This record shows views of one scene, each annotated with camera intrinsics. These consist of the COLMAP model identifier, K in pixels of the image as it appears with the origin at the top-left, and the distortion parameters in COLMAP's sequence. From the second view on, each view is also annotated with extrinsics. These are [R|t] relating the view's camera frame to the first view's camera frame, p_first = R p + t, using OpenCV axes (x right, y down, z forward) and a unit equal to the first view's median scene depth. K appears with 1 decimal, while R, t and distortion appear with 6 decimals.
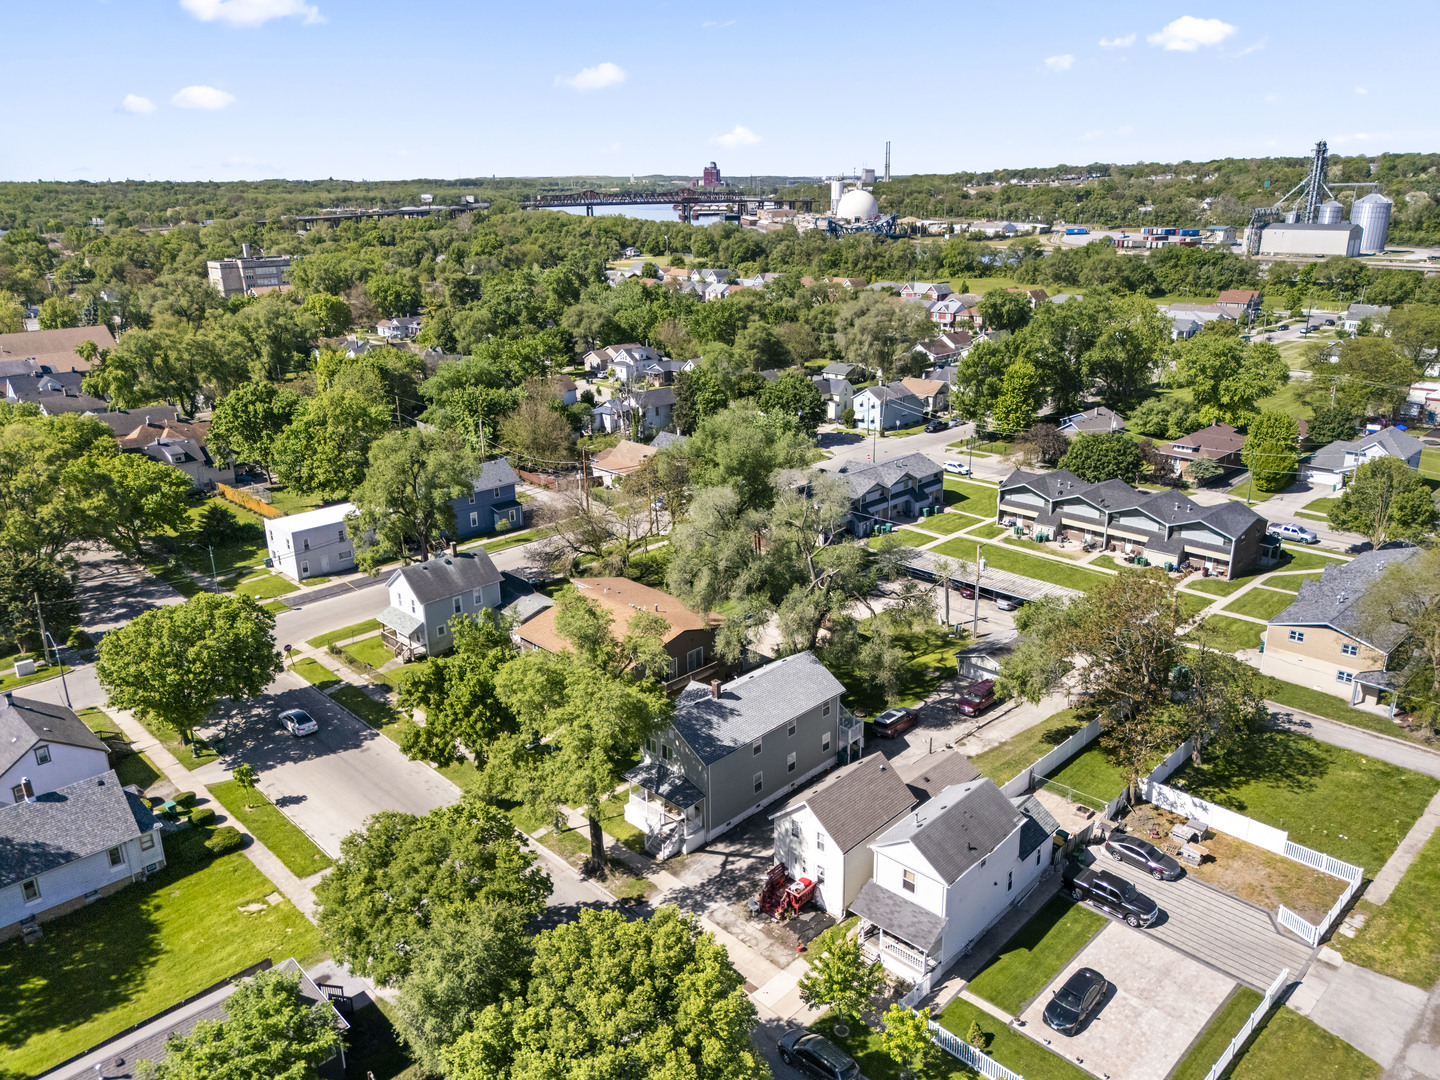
lens RADIAL K [[1071.8, 0, 721.8], [0, 1071.8, 533.1], [0, 0, 1]] dist [0.074741, -0.062140]
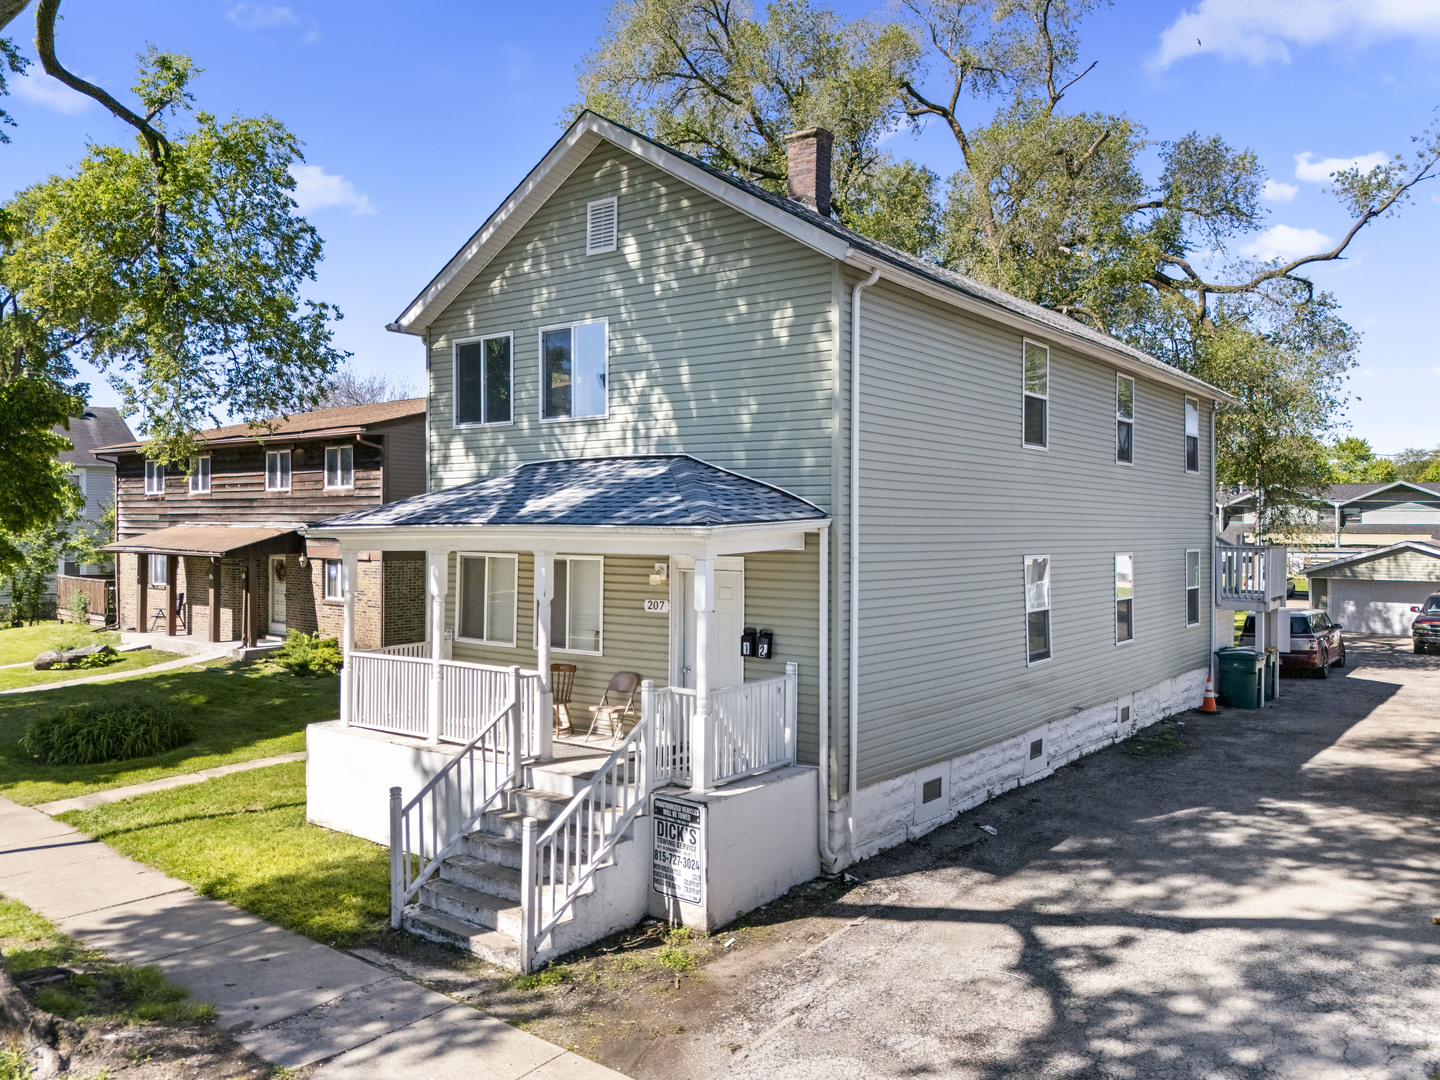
lens RADIAL K [[1071.8, 0, 721.8], [0, 1071.8, 533.1], [0, 0, 1]] dist [0.074741, -0.062140]
pose [[0.995038, 0.004908, 0.099372, -0.044634], [0.026594, 0.949320, -0.313183, 0.293852], [-0.095873, 0.314272, 0.944479, 0.861164]]
